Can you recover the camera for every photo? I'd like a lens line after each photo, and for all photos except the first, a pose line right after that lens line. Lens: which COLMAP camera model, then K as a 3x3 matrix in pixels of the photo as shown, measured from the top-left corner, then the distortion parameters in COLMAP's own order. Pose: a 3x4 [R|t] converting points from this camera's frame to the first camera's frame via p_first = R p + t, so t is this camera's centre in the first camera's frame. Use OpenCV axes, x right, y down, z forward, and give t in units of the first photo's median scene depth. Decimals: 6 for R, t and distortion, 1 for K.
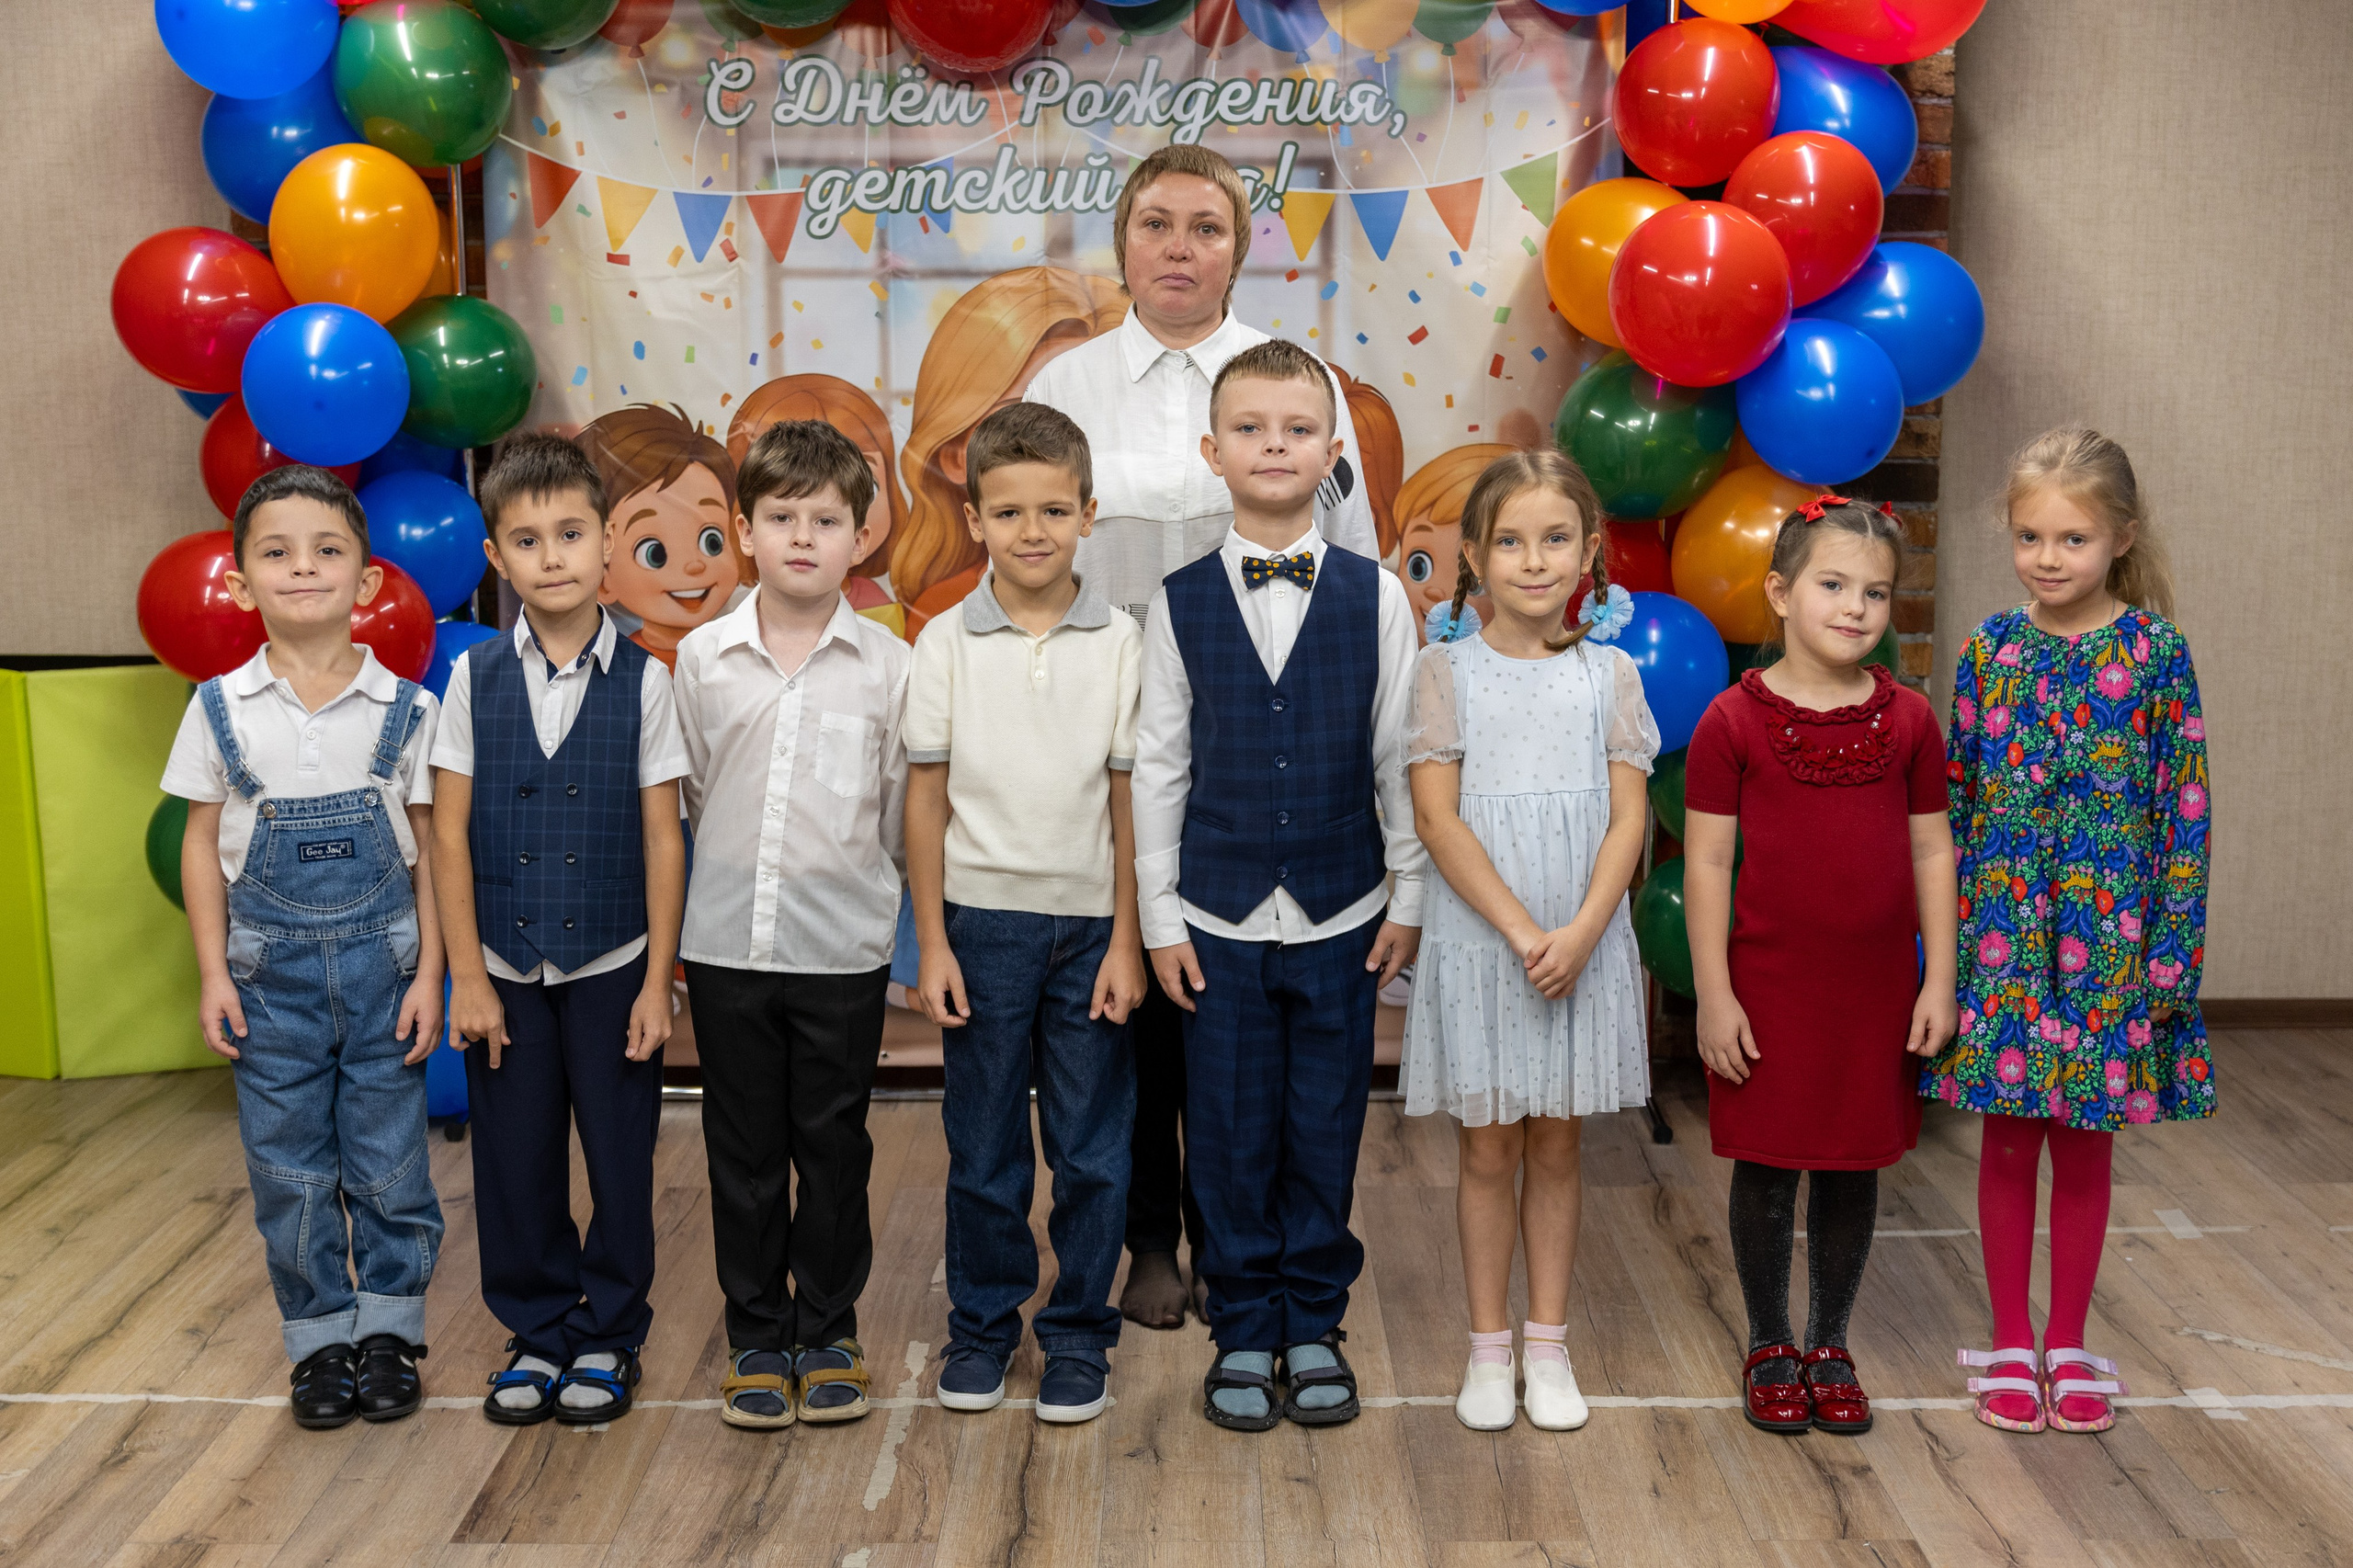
lens RADIAL K [[2884.8, 0, 1187.7], [0, 2884.8, 754.2], [0, 0, 1]] dist [0.002290, 0.000000]
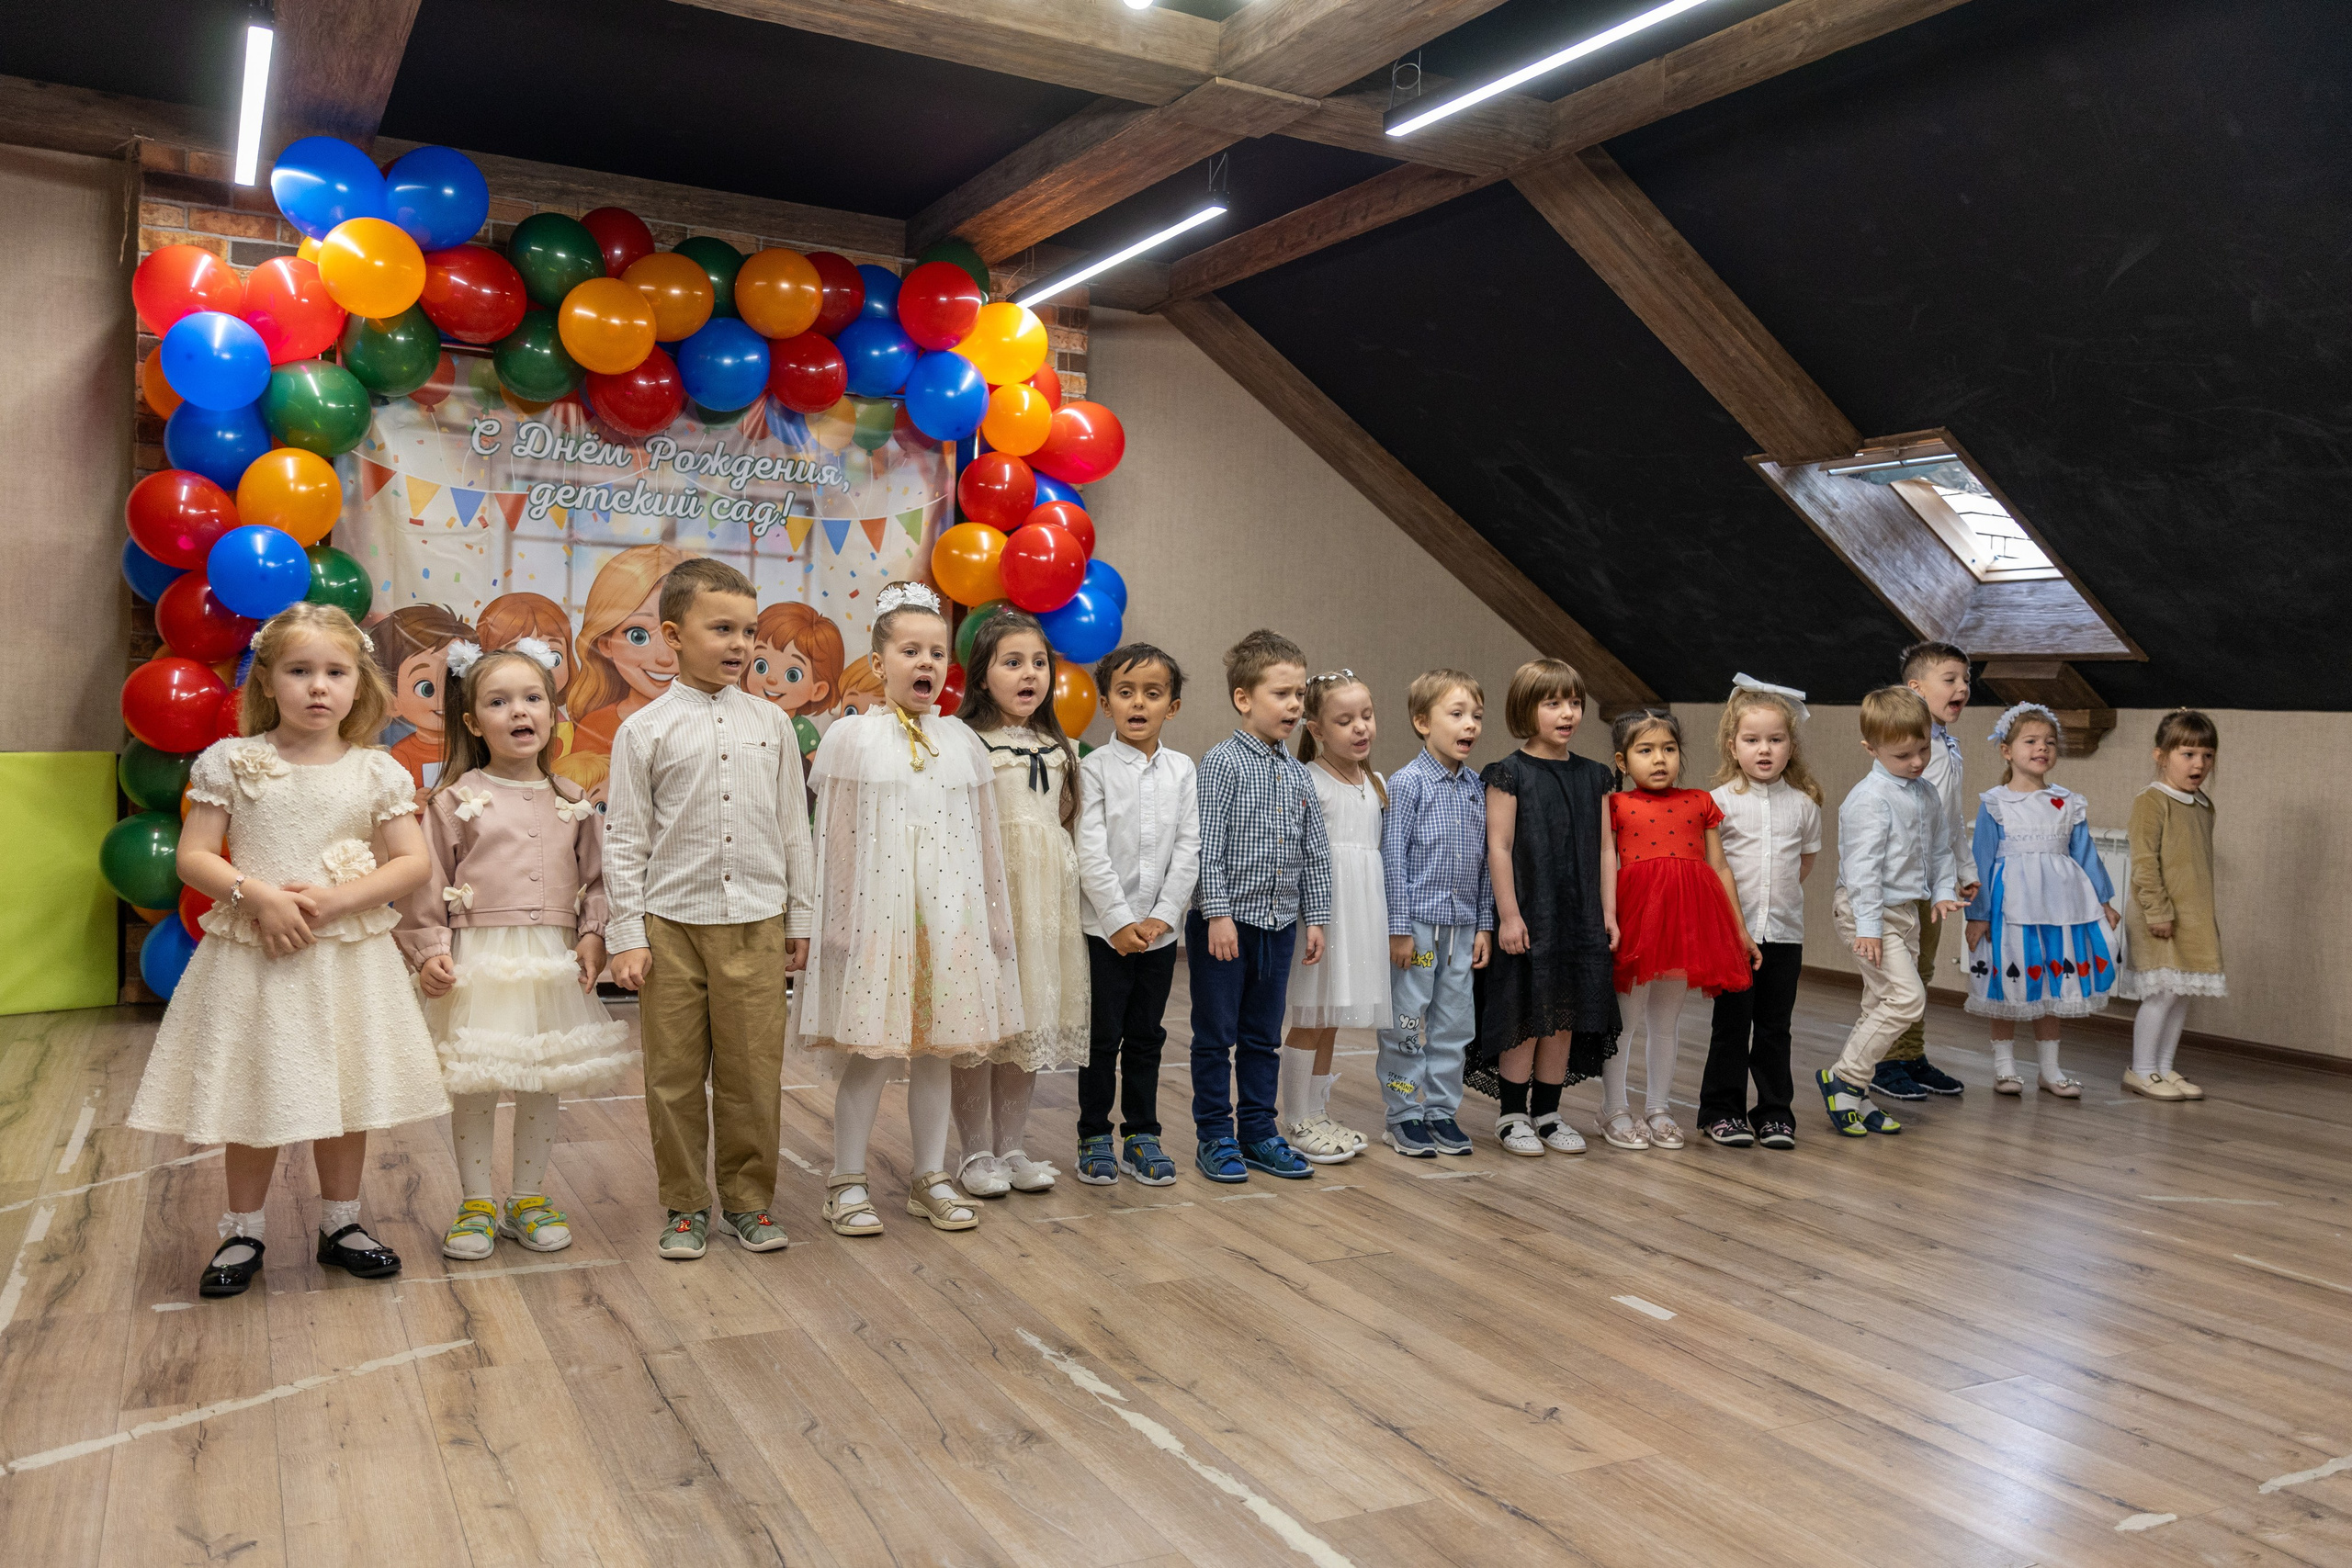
lens RADIAL K [[1839.1, 0, 1180.4], [0, 1839.1, 783.8], [0, 0, 1]] dist [-0.007452, 0.006080]
pose [[0.883633, 0.017605, 0.467849, -0.309107], [0.032473, 0.994581, -0.098758, 0.115626], [-0.467053, 0.102458, 0.878273, -0.193923]]
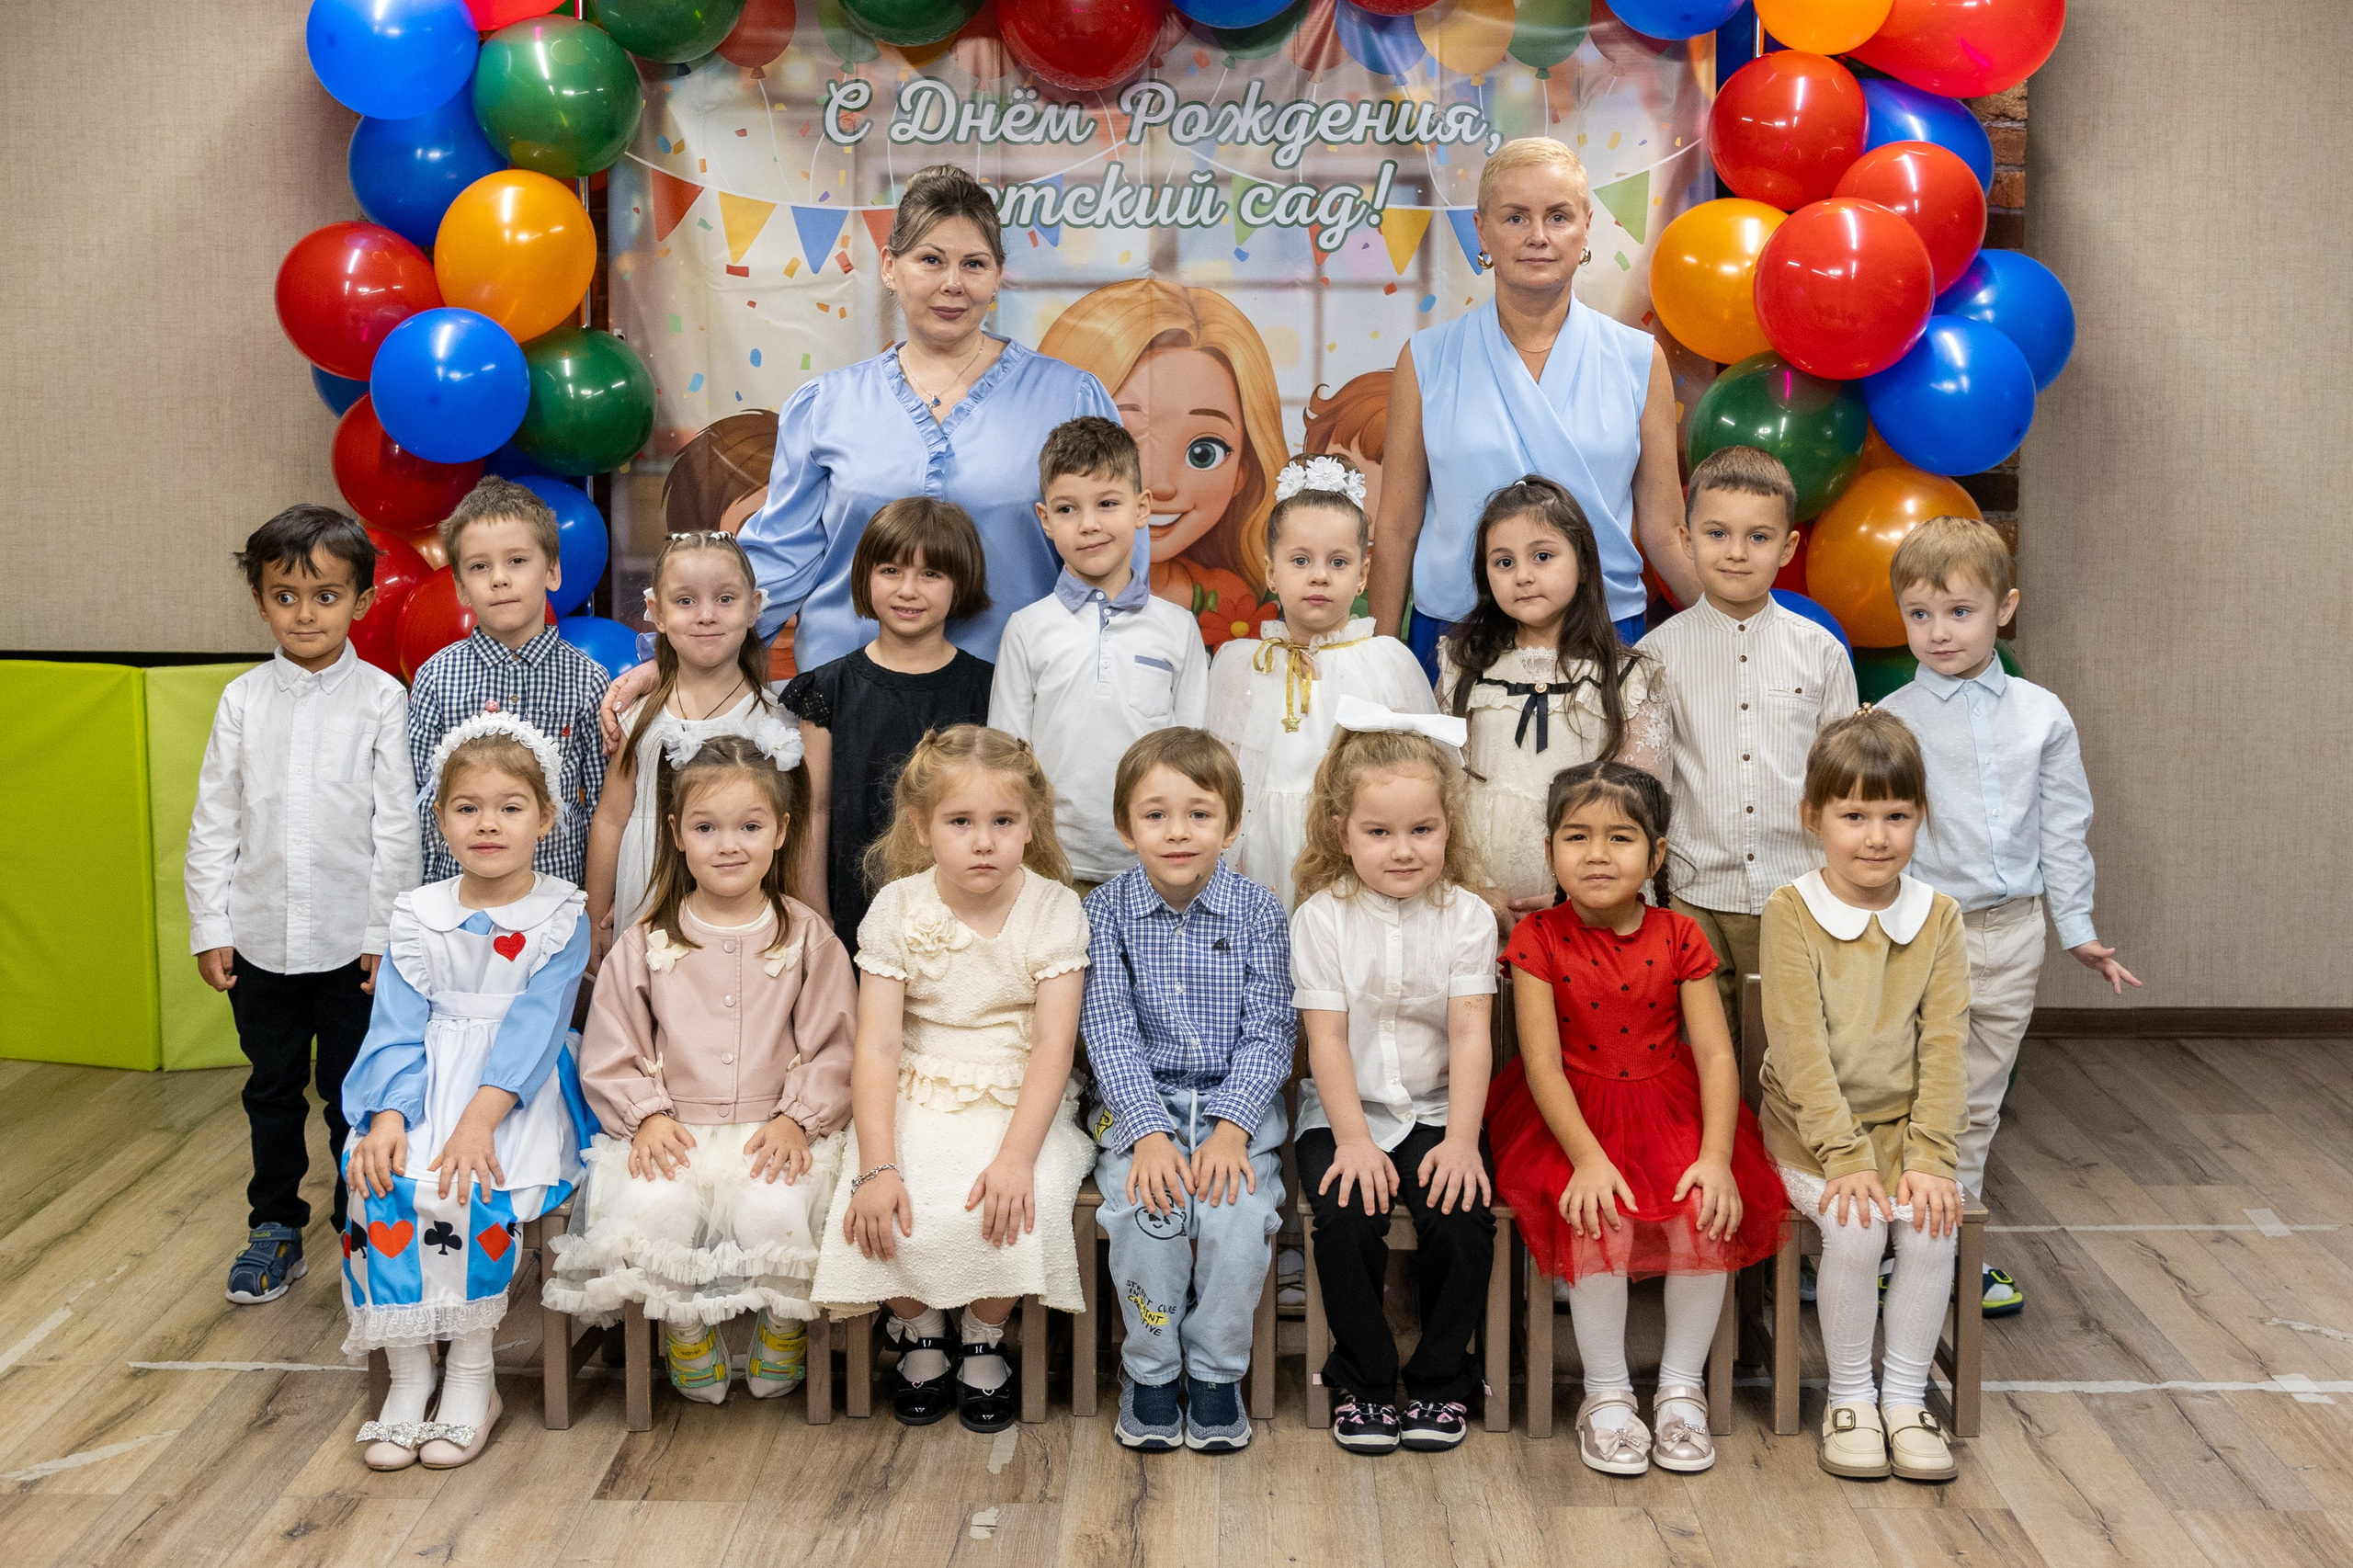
lens RADIAL K [[2985.9, 0, 1210.8], [0, 2985.9, 584.0], [0, 0, 1]] dist [-0.009085, 0.000000]
pose [[0.999939, 0.005049, -0.009801, -0.016783], [-0.005683, 0.997819, -0.065760, 0.009899], [0.009448, 0.065811, 0.997787, -0.058299]]
